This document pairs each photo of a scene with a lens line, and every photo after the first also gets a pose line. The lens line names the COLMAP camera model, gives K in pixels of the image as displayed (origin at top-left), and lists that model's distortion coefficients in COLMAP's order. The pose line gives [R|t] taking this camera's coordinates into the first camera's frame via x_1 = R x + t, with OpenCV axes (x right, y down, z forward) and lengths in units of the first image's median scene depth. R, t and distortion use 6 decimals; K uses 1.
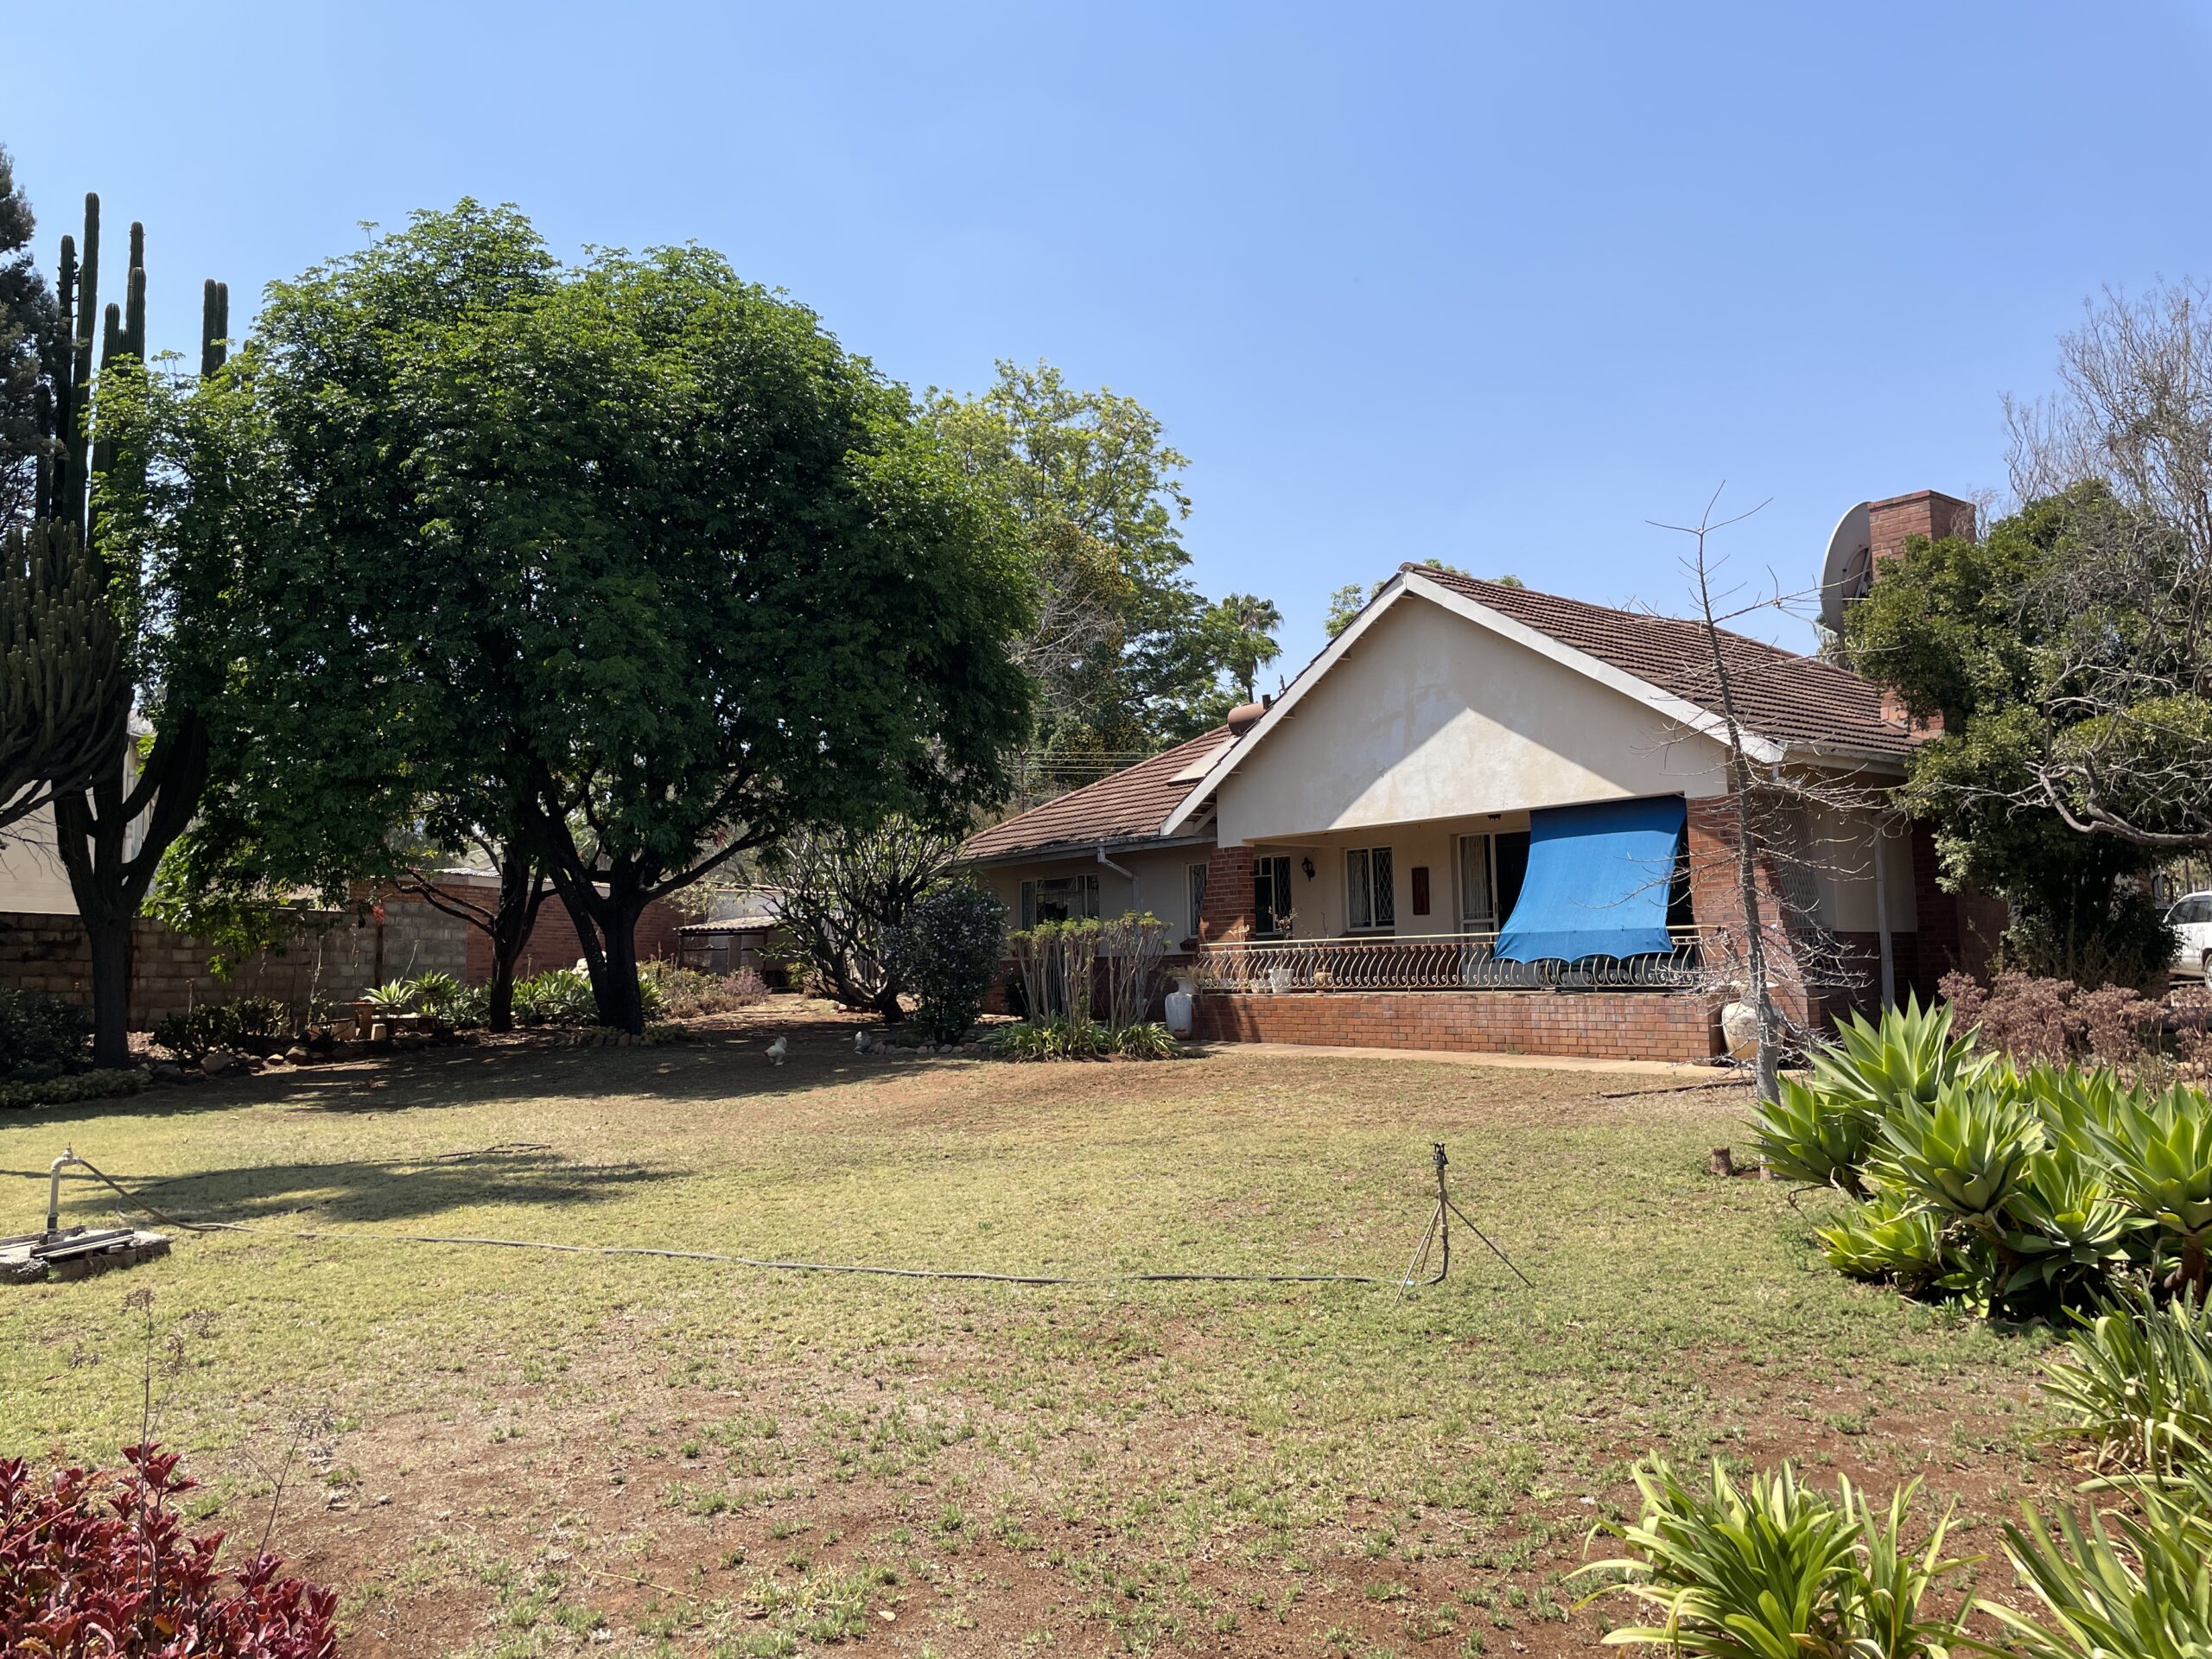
lens RADIAL K [[1654.8, 0, 1106.0], [0, 1654.8, 829.5], [0, 0, 1]] dist [0.104879, -0.134220]
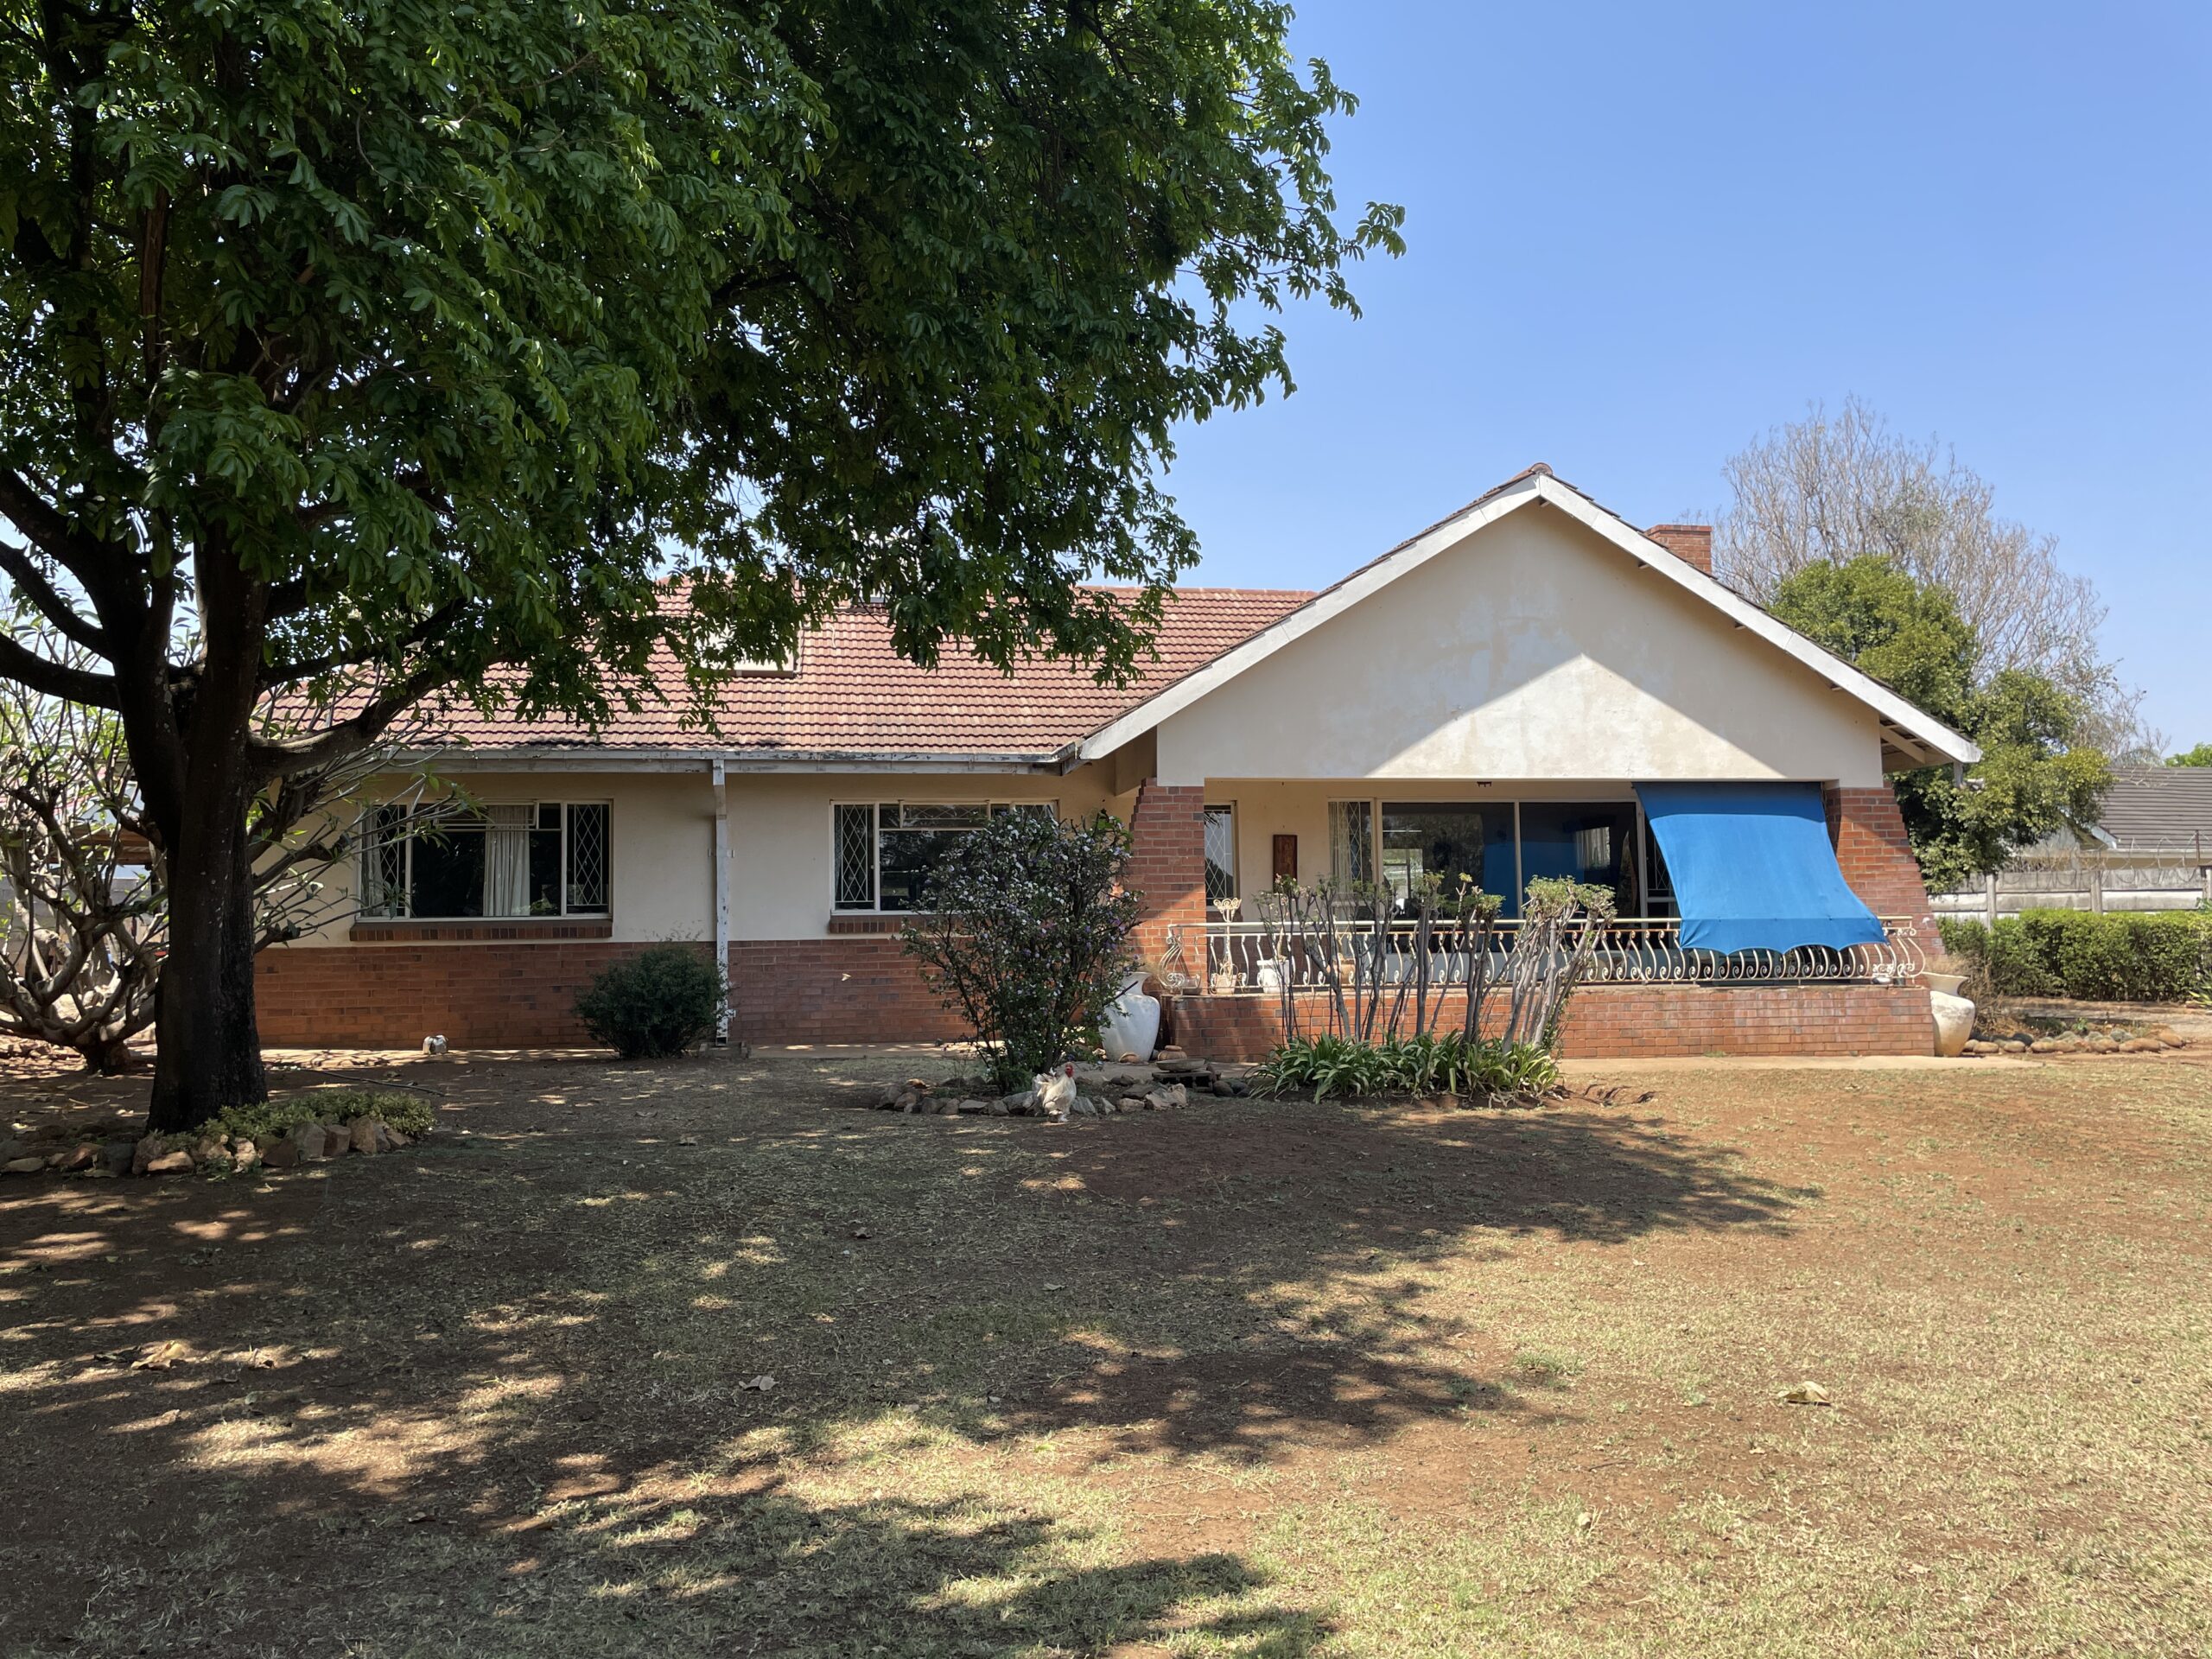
lens RADIAL K [[1654.8, 0, 1106.0], [0, 1654.8, 829.5], [0, 0, 1]] dist [0.104879, -0.134220]
pose [[0.474274, 0.066394, 0.877870, -0.664392], [-0.074422, 0.996607, -0.035167, 0.067050], [-0.877226, -0.048654, 0.477606, 0.828083]]
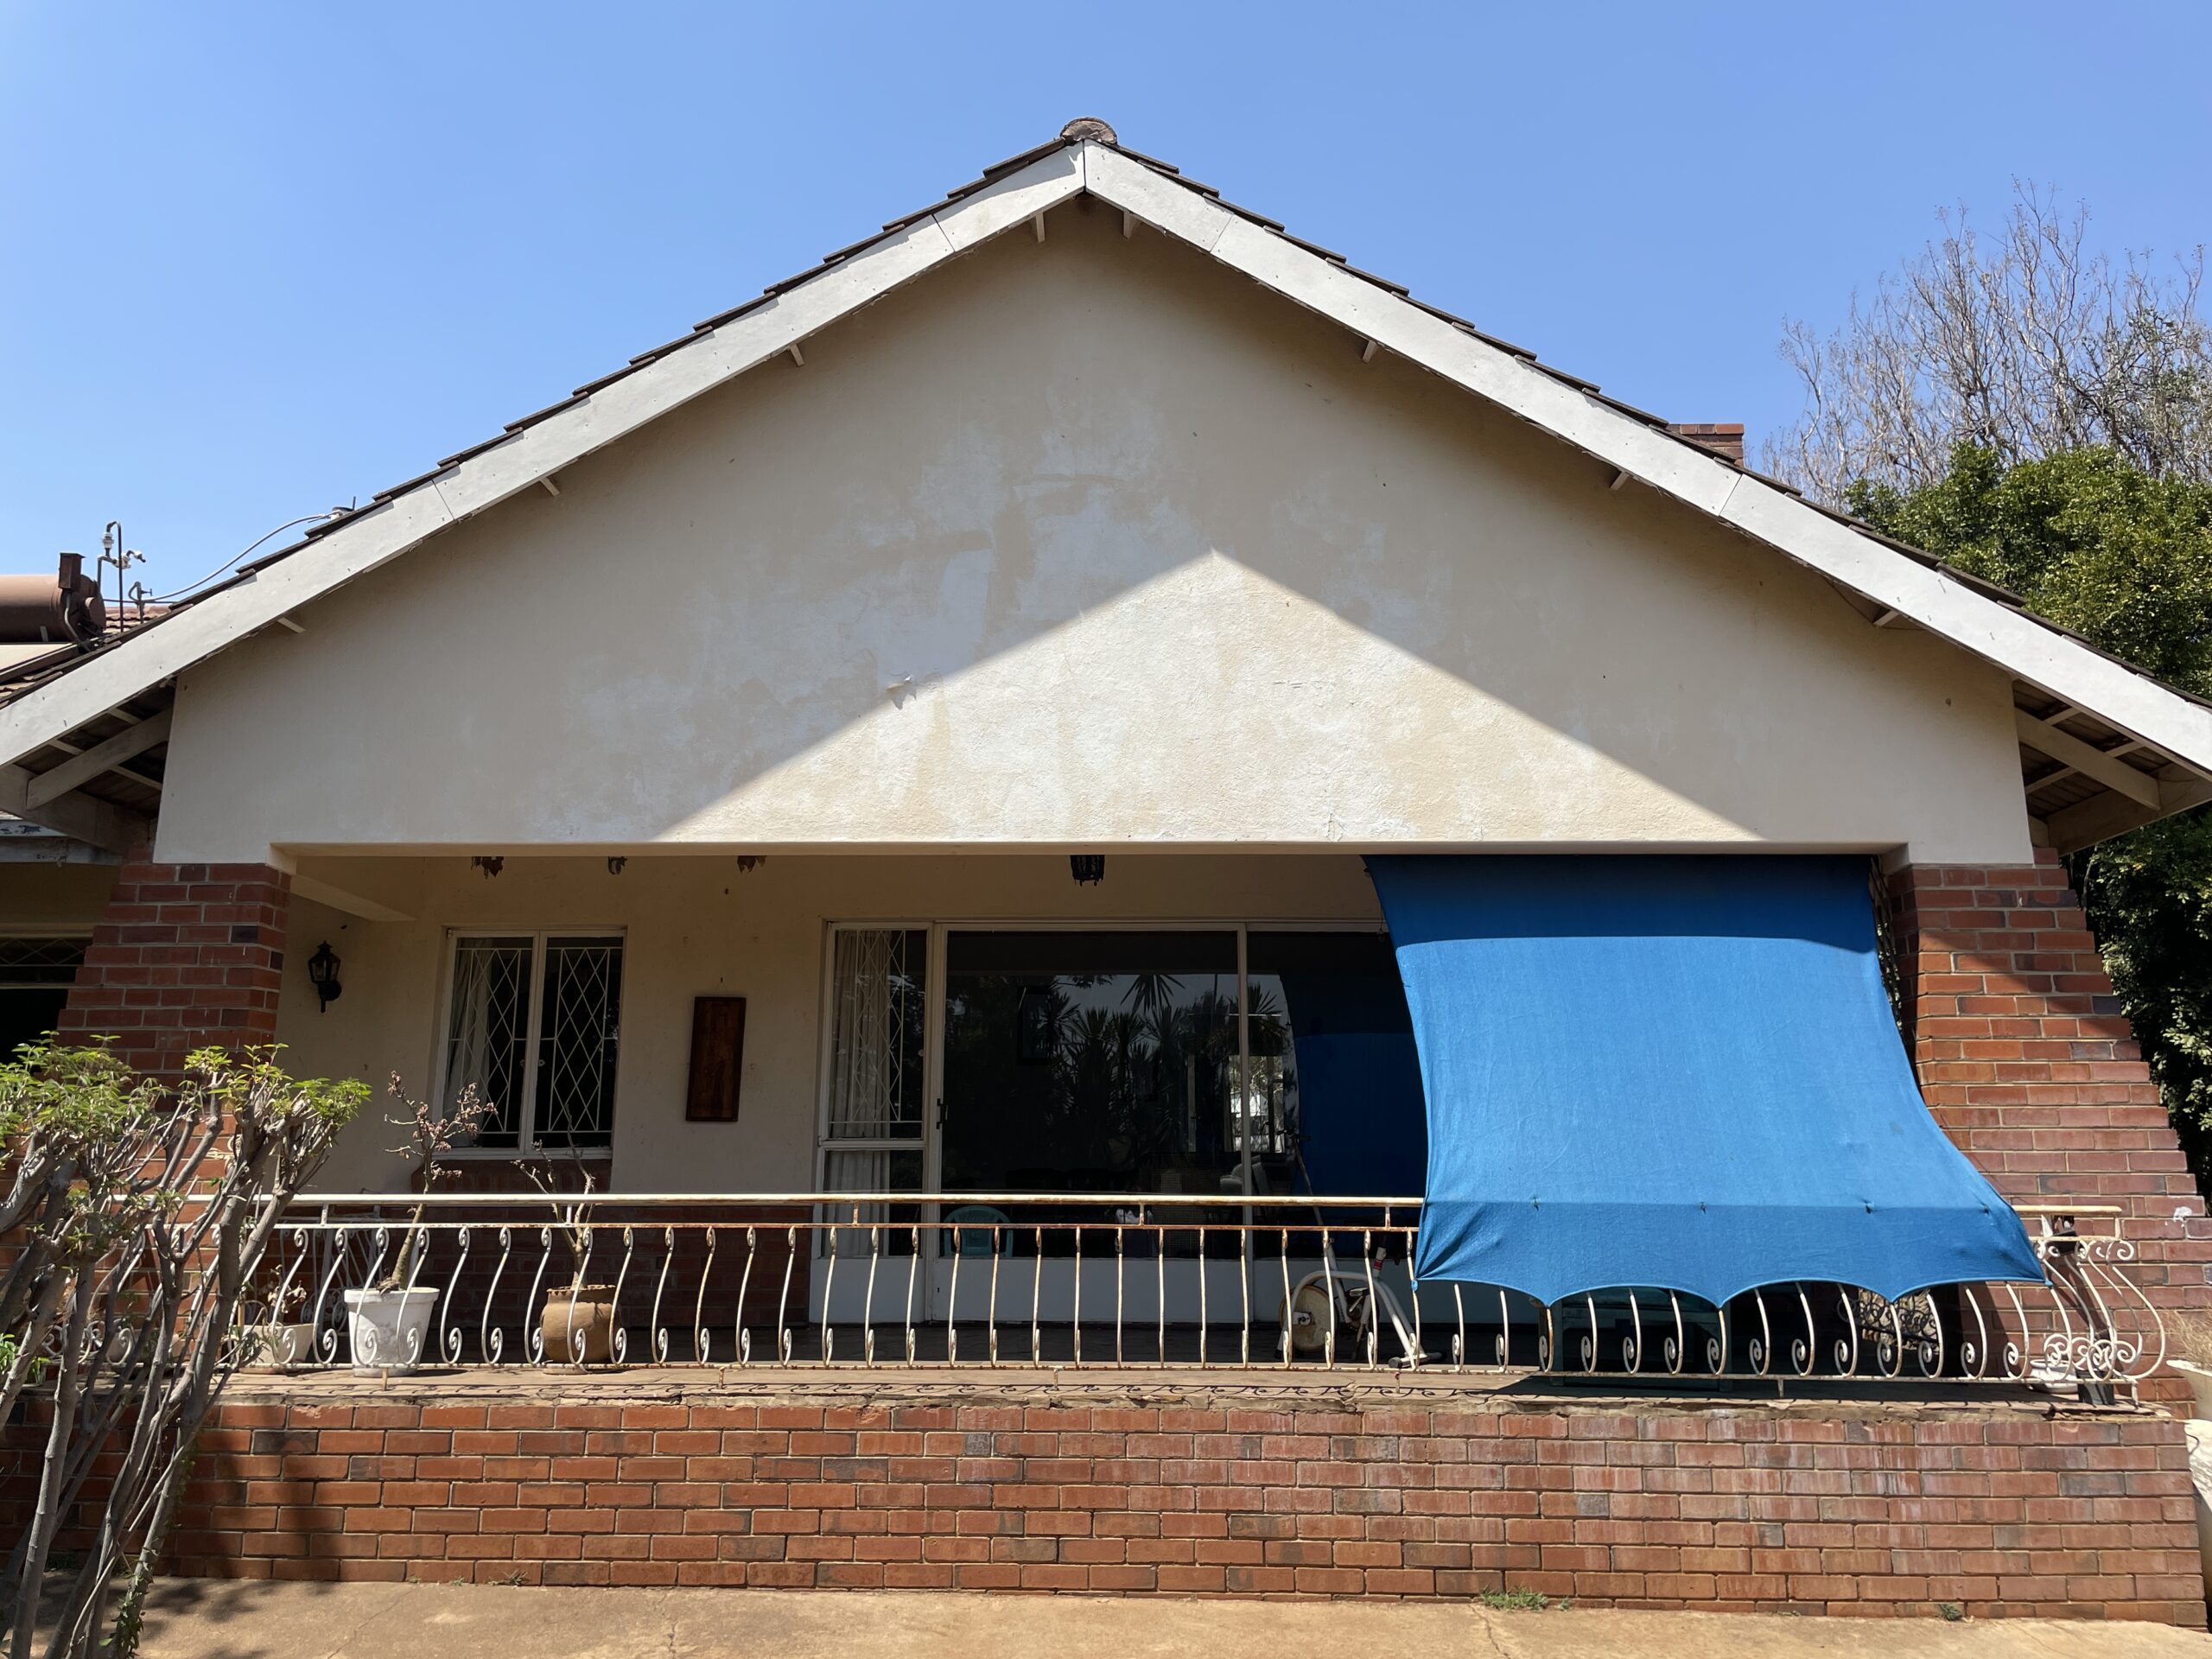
lens RADIAL K [[1667.9, 0, 1106.0], [0, 1667.9, 829.5], [0, 0, 1]] dist [0.106408, -0.145005]
pose [[0.644576, 0.181067, 0.742790, -0.059604], [-0.085228, 0.982513, -0.165544, 0.049748], [-0.759775, 0.043399, 0.648736, 0.811290]]
